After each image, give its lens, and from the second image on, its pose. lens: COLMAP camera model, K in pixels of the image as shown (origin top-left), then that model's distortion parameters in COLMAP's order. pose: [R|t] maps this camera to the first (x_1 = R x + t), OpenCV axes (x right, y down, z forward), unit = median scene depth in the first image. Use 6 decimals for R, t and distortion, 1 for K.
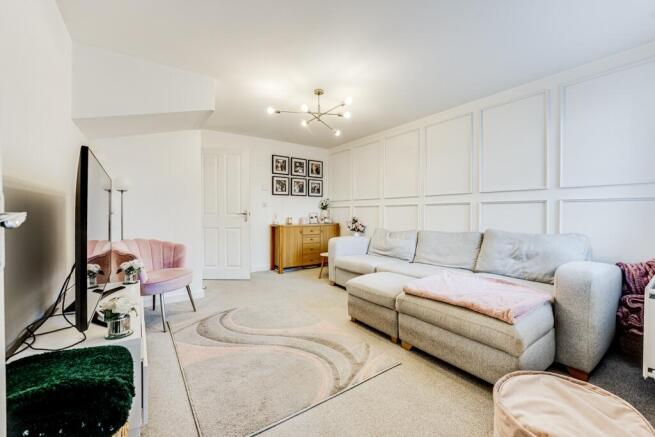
lens RADIAL K [[269.9, 0, 329.2], [0, 269.9, 216.7], [0, 0, 1]] dist [-0.010519, -0.000303]
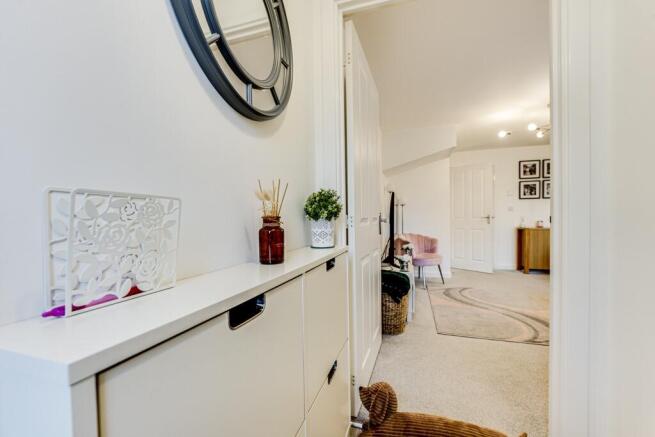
lens RADIAL K [[269.9, 0, 327.2], [0, 269.9, 220.8], [0, 0, 1]] dist [-0.010519, -0.000303]
pose [[0.608889, 0.000122, -0.793255, 0.258002], [0.000047, 1.000000, 0.000191, 0.005210], [0.793255, -0.000154, 0.608889, -0.370631]]
